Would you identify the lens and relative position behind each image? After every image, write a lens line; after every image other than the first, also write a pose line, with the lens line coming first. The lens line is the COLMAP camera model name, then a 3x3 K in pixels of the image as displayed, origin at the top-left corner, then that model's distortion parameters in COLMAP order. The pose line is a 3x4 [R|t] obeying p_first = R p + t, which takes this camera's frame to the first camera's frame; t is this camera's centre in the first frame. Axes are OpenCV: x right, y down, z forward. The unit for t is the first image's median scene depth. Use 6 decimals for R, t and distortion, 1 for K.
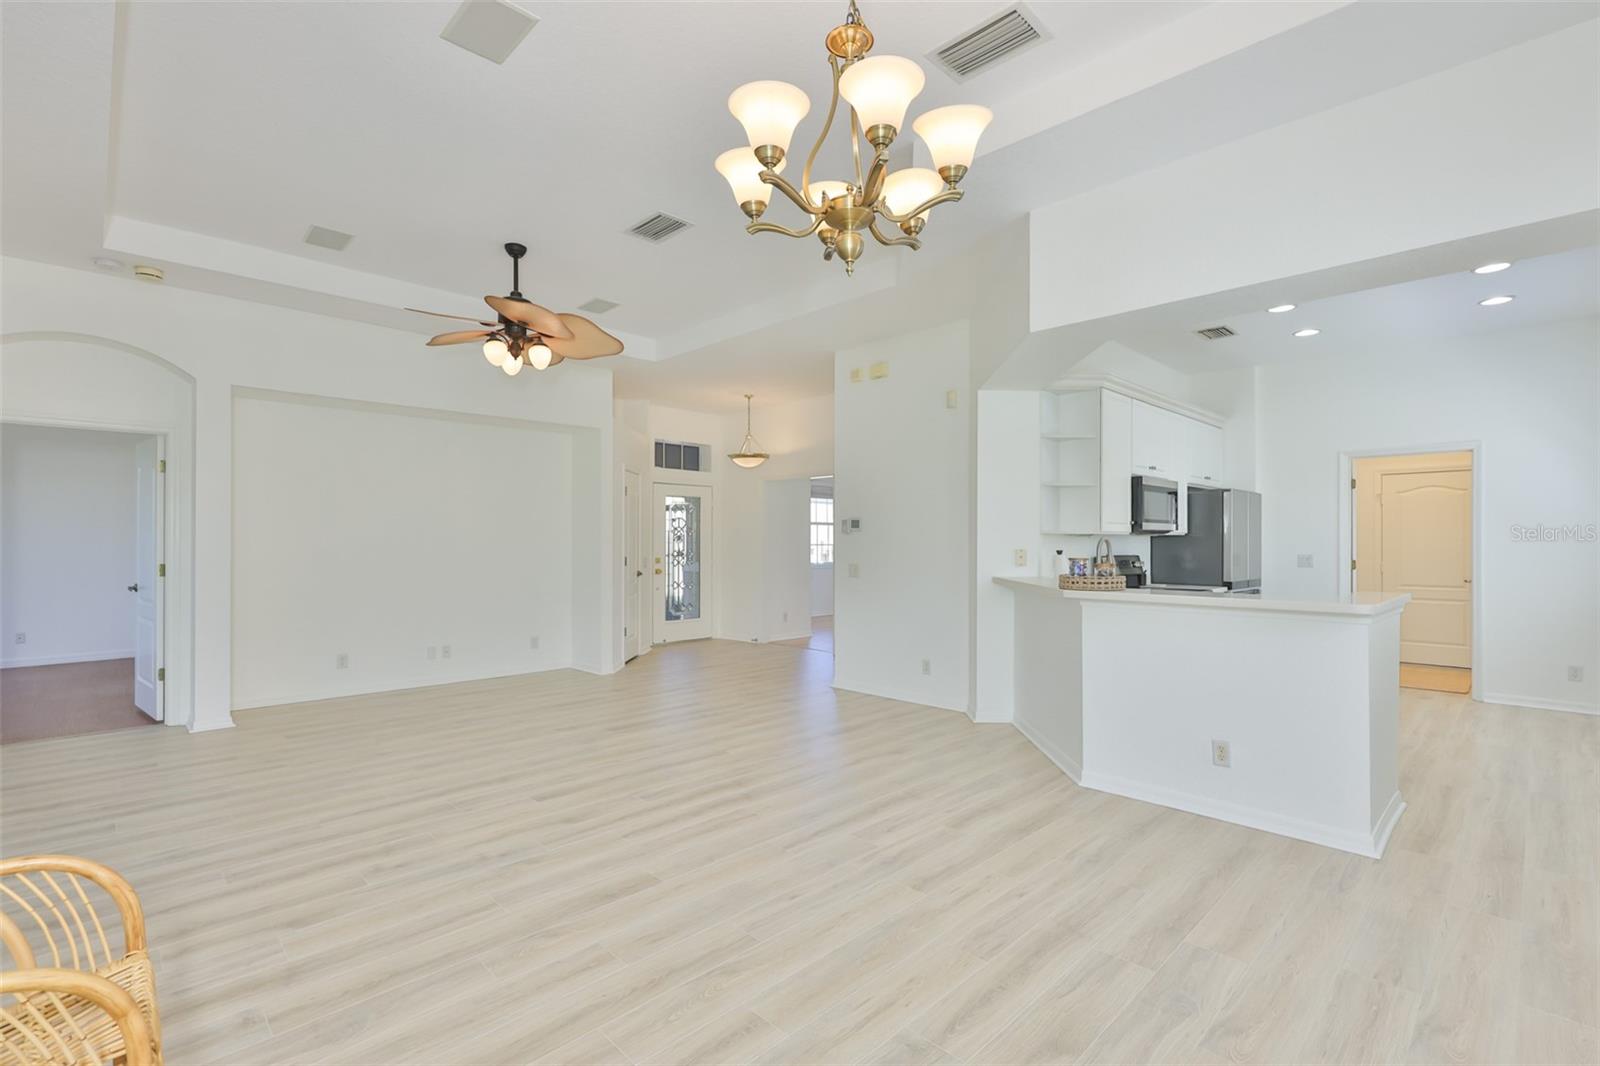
lens RADIAL K [[737.7, 0, 797.4], [0, 737.7, 541.8], [0, 0, 1]] dist [0.006987, 0.000181]
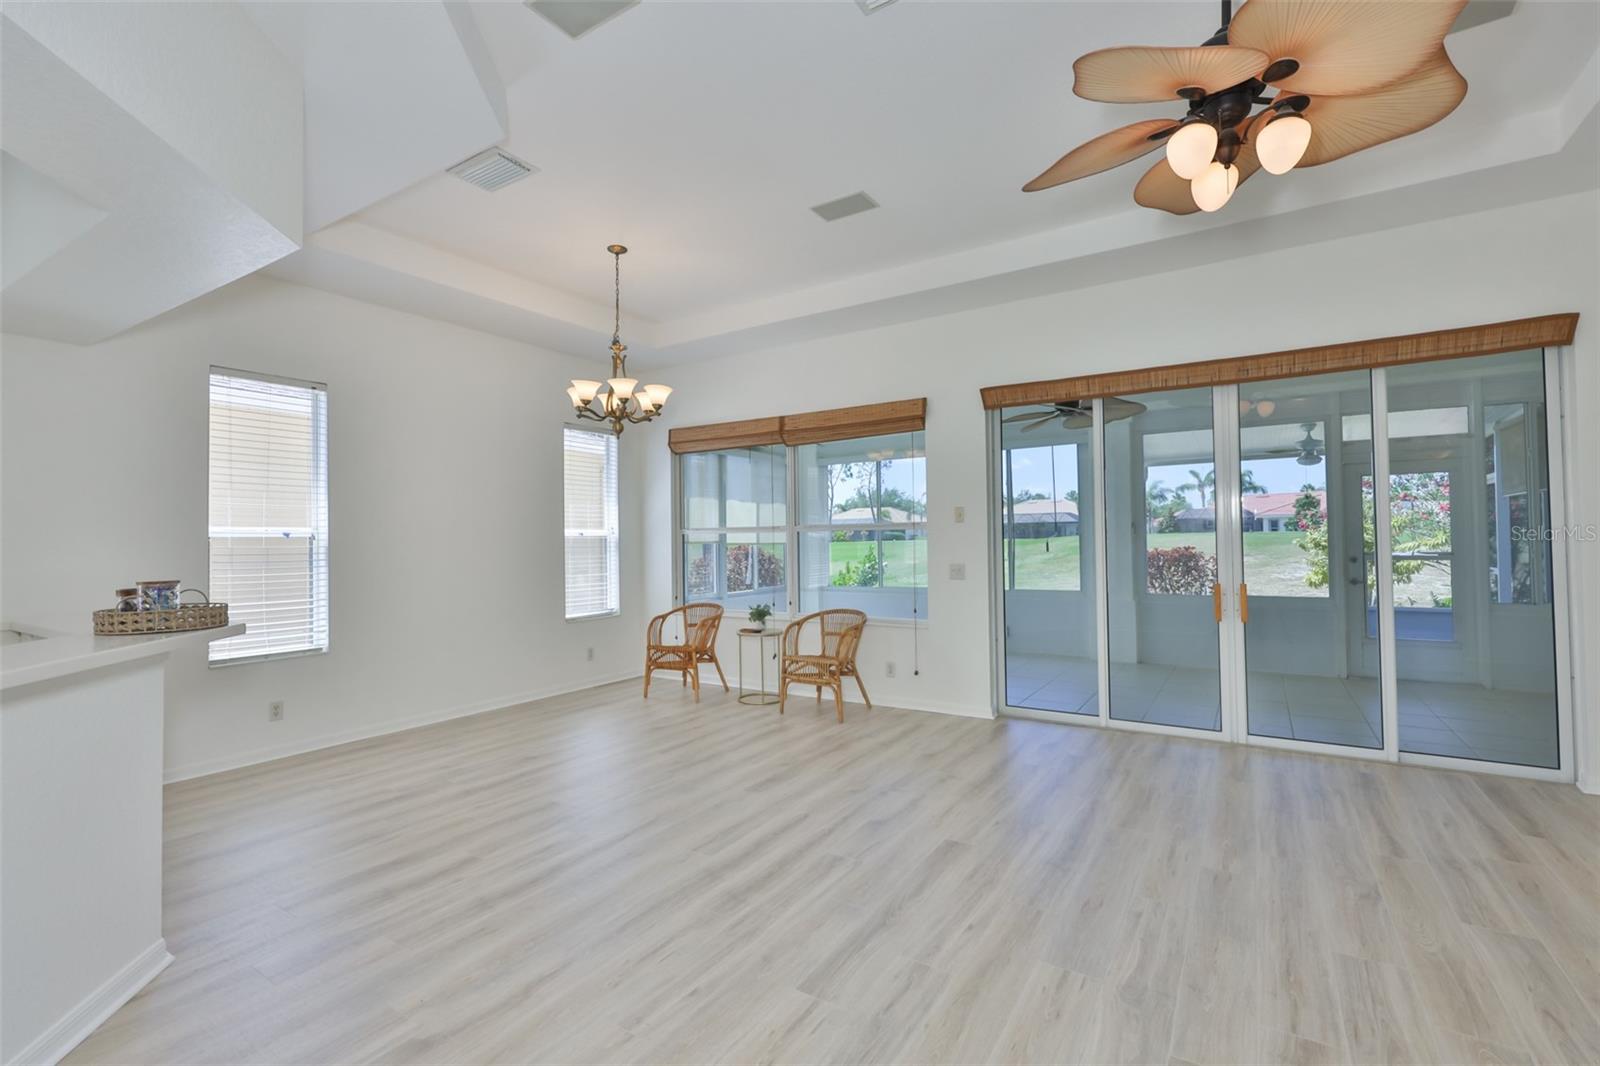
lens RADIAL K [[722.7, 0, 800.0], [0, 722.7, 533.0], [0, 0, 1]] dist [0.000834, 0.000693]
pose [[-0.975356, 0.011222, -0.220349, 0.004716], [0.014462, 0.999810, -0.013096, -0.002738], [0.220160, -0.015960, -0.975333, 1.405951]]
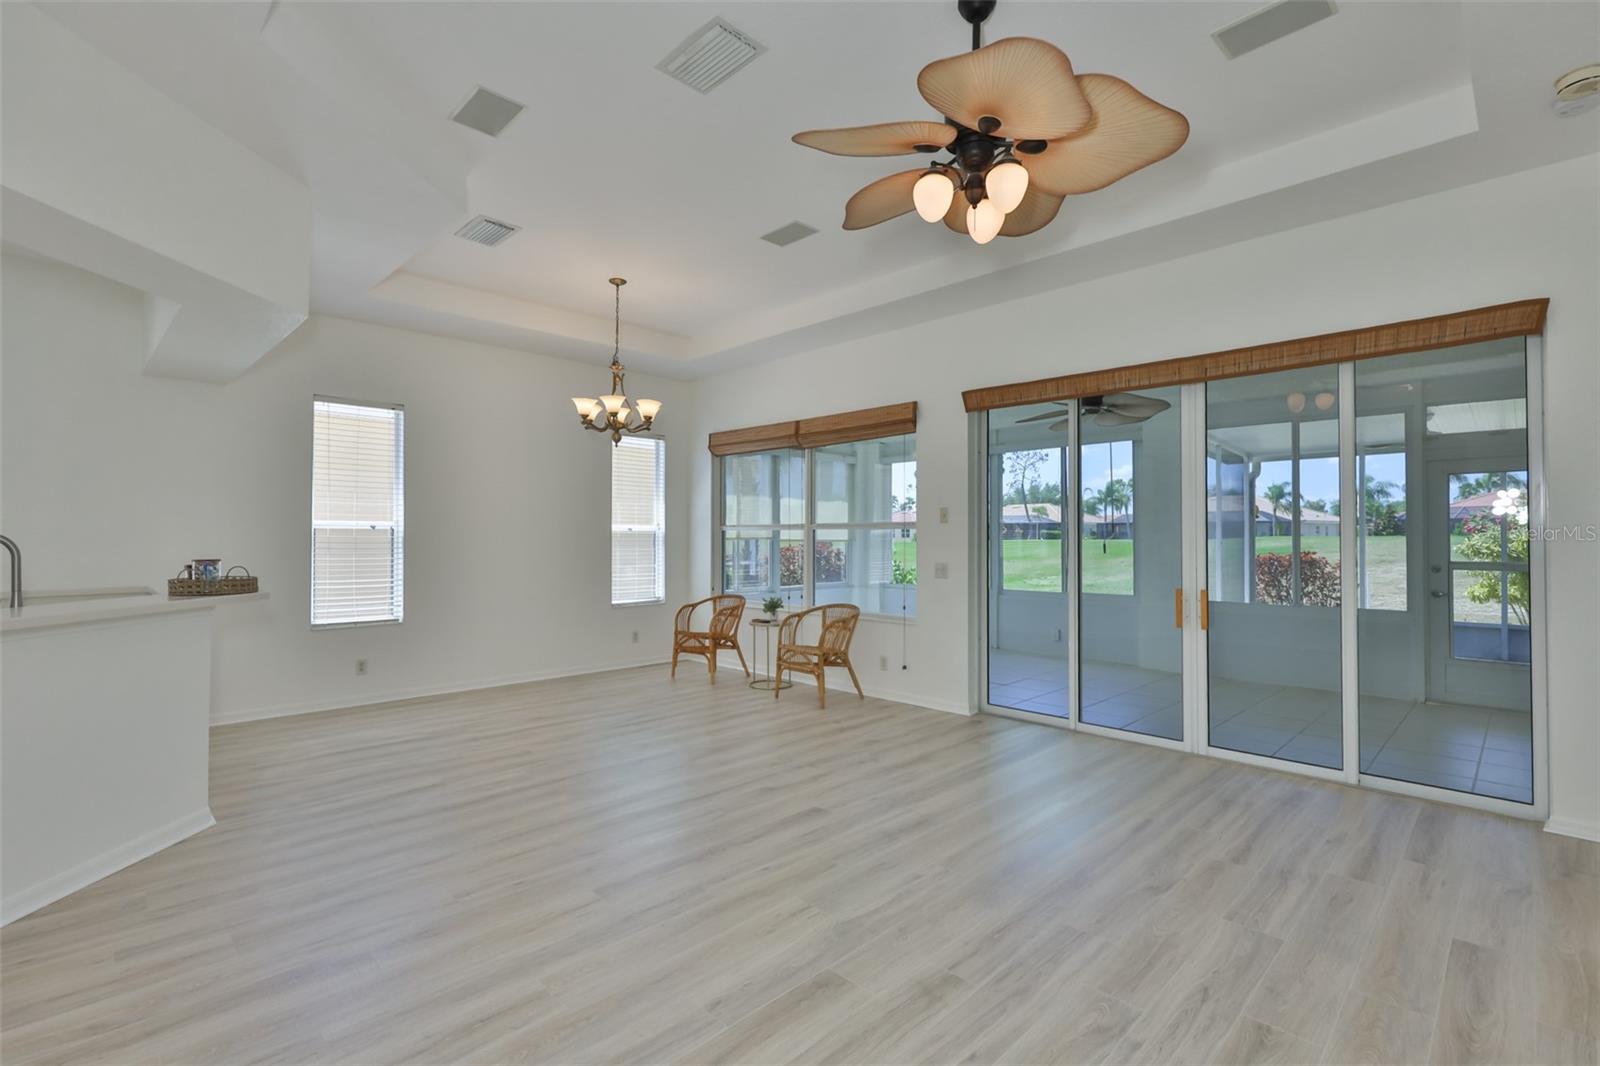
lens RADIAL K [[740.7, 0, 789.6], [0, 740.7, 536.5], [0, 0, 1]] dist [0.002893, 0.000091]
pose [[-0.999985, -0.001335, 0.005341, -0.249034], [-0.001356, 0.999991, -0.004091, -0.003180], [-0.005335, -0.004098, -0.999977, 1.550040]]
